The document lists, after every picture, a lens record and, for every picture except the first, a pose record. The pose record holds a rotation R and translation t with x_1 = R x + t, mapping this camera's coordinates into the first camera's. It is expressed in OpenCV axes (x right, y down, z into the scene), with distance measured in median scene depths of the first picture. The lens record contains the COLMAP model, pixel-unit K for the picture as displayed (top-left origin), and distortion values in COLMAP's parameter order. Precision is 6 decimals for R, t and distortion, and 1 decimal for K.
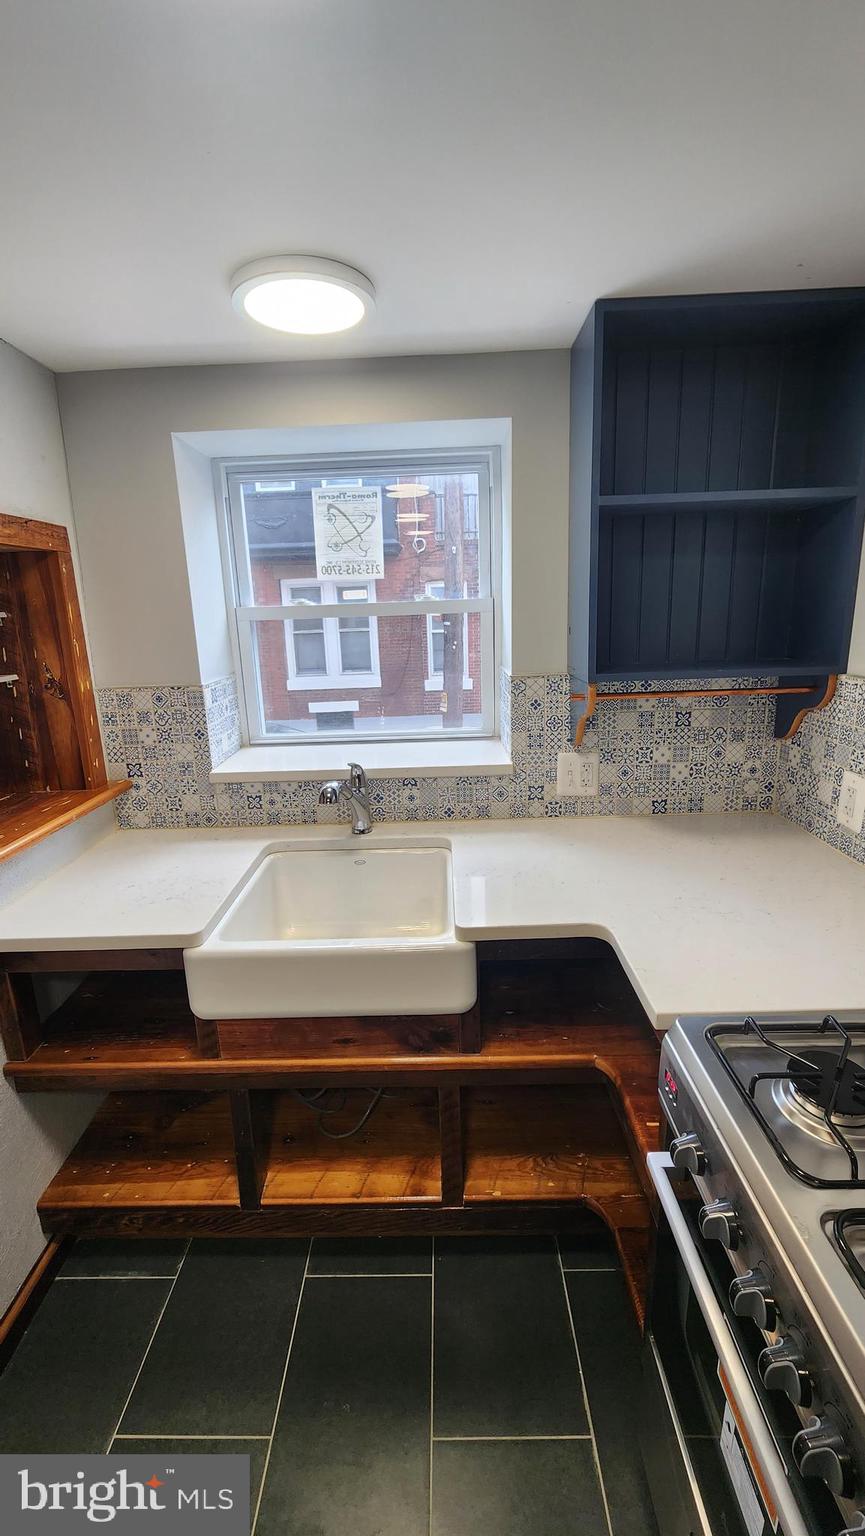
lens RADIAL K [[633.0, 0, 425.0], [0, 633.0, 761.9], [0, 0, 1]] dist [0.000332, -0.002531]
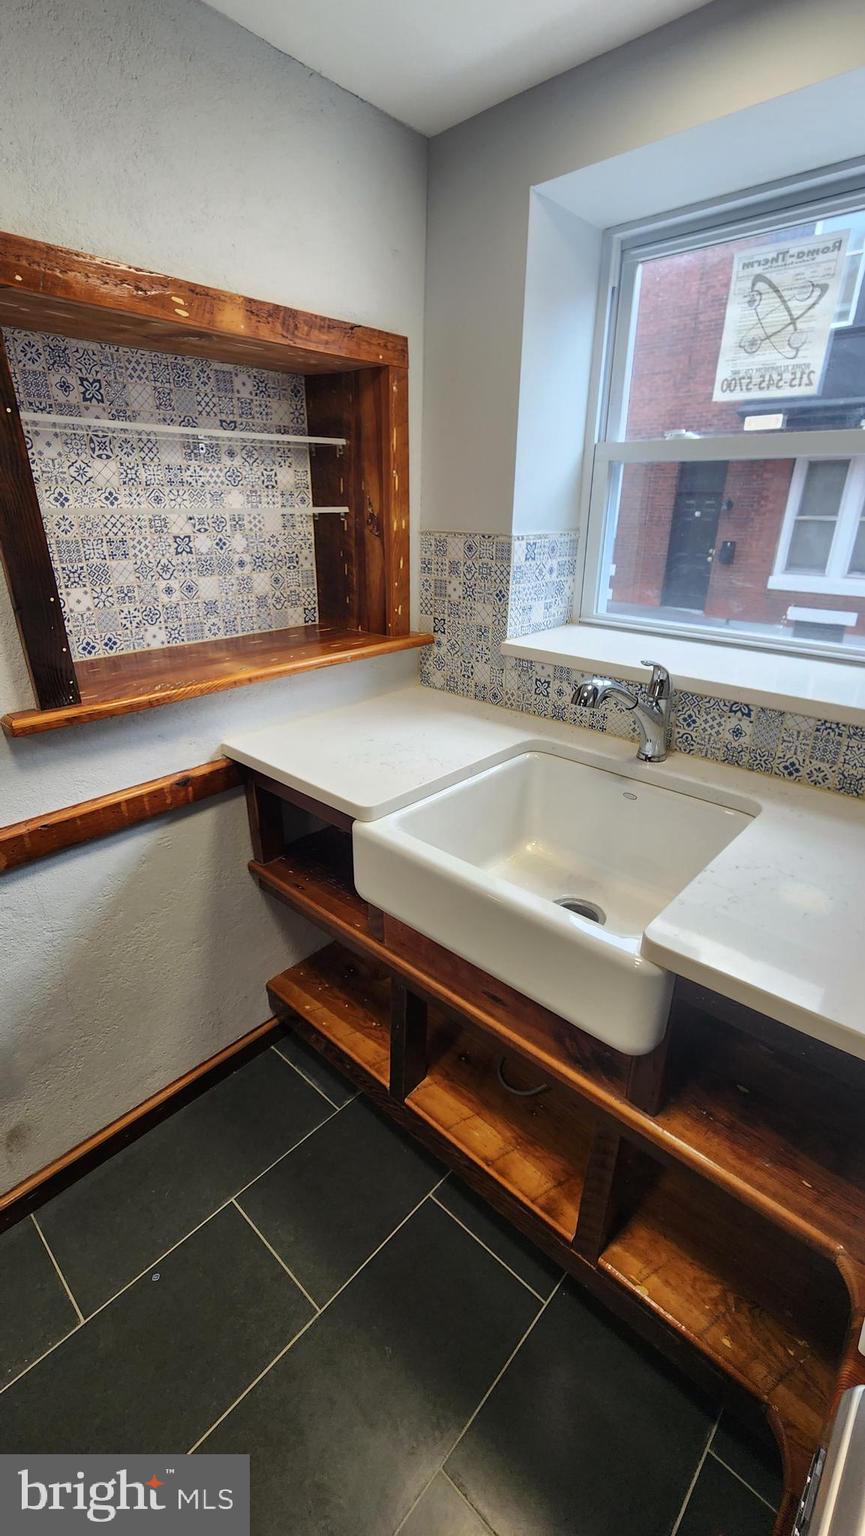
lens RADIAL K [[633.0, 0, 434.8], [0, 633.0, 759.8], [0, 0, 1]] dist [0.000332, -0.002531]
pose [[0.748030, 0.289228, -0.597325, 0.155938], [-0.187626, 0.955487, 0.227688, -0.009148], [0.636590, -0.058243, 0.769000, 0.272272]]
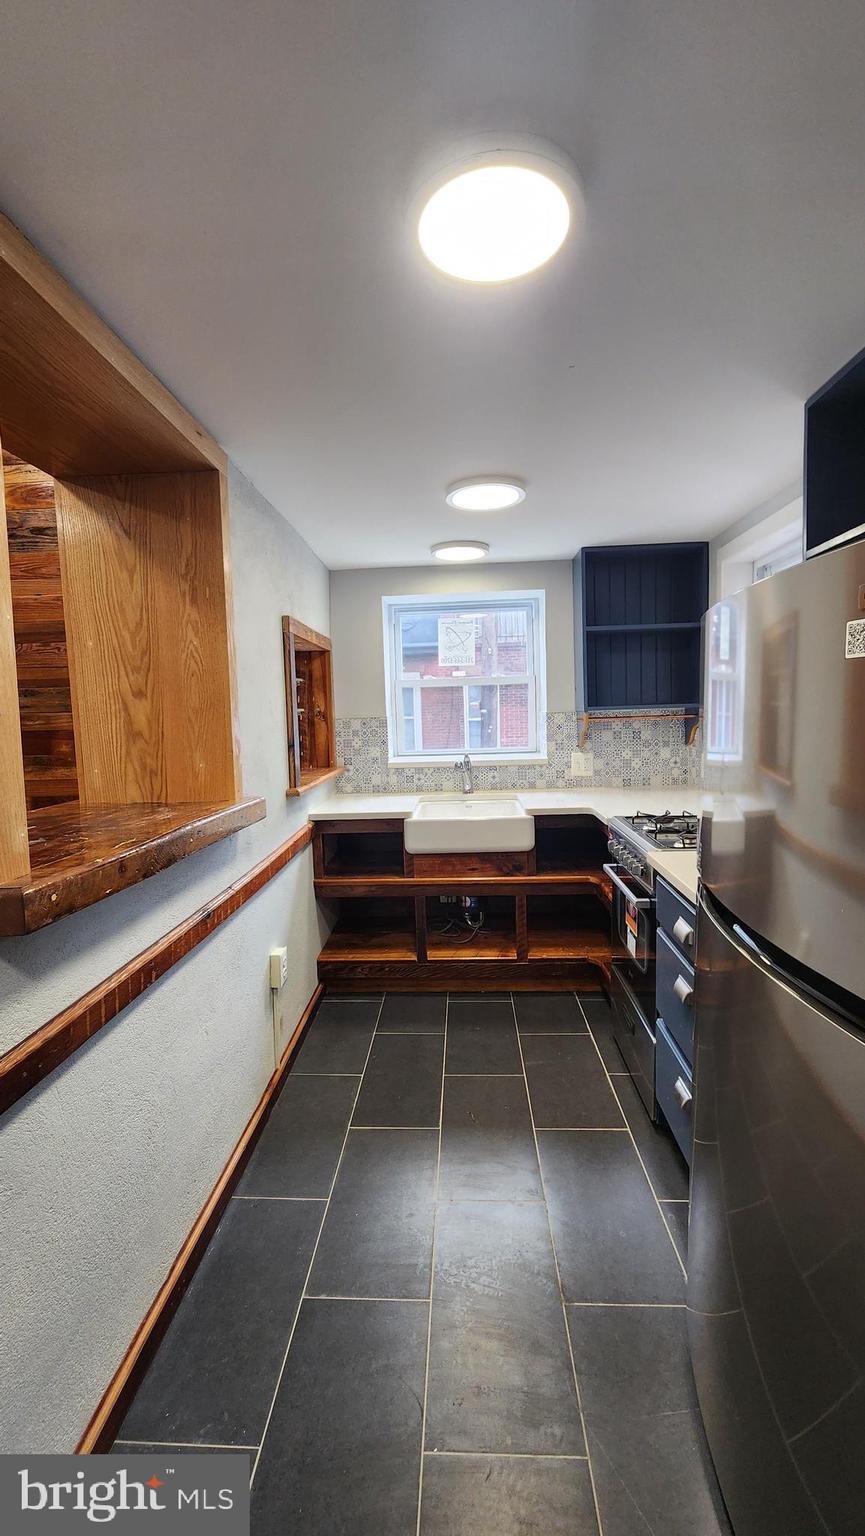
lens RADIAL K [[633.0, 0, 426.6], [0, 633.0, 768.4], [0, 0, 1]] dist [0.000332, -0.002531]
pose [[0.999364, 0.006552, -0.035066, -0.159503], [-0.011454, 0.989876, -0.141472, 0.309183], [0.033784, 0.141783, 0.989321, -0.899177]]
